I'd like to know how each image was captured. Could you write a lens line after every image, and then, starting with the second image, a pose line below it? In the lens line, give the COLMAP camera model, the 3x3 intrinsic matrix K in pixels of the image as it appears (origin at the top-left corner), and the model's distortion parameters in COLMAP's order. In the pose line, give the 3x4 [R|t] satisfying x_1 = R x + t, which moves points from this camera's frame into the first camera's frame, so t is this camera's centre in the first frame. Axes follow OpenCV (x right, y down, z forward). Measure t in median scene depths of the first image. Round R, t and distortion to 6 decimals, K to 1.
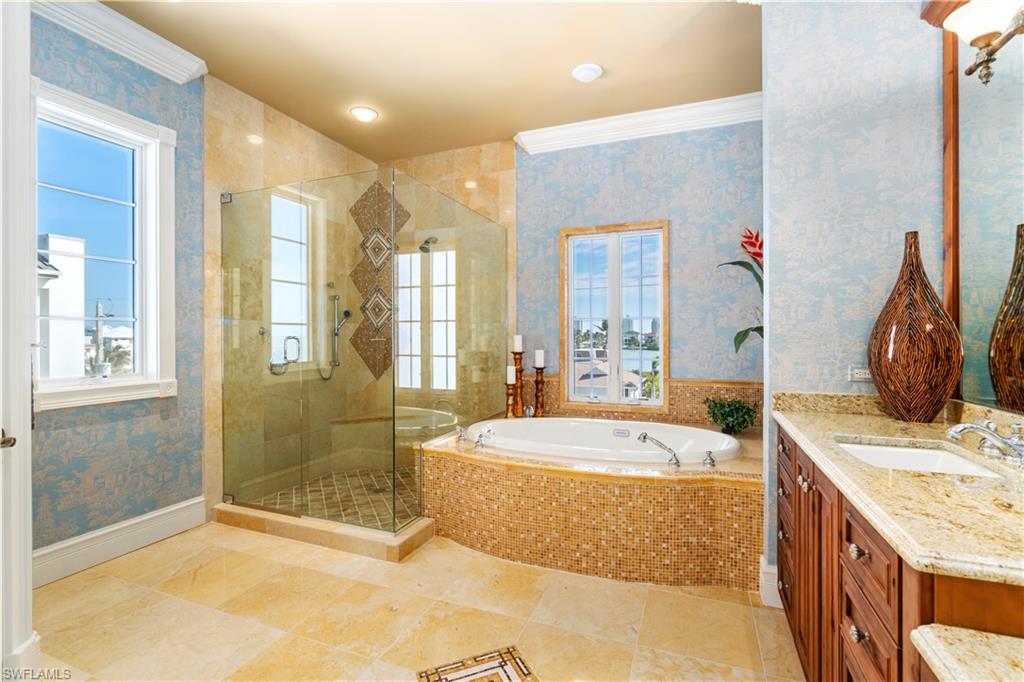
lens RADIAL K [[471.3, 0, 508.5], [0, 471.3, 338.6], [0, 0, 1]] dist [-0.011980, 0.001406]
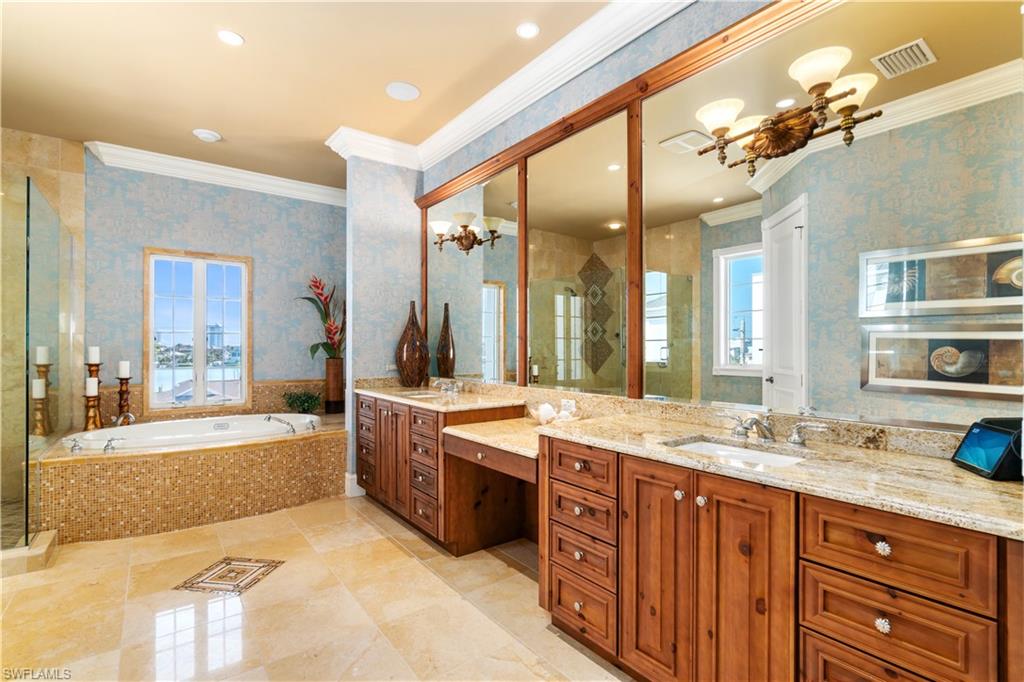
lens RADIAL K [[471.3, 0, 512.2], [0, 471.3, 345.2], [0, 0, 1]] dist [-0.011980, 0.001406]
pose [[0.511256, 0.008340, 0.859388, -0.512557], [0.001148, 0.999945, -0.010387, 0.001779], [-0.859428, 0.006297, 0.511218, -0.342728]]
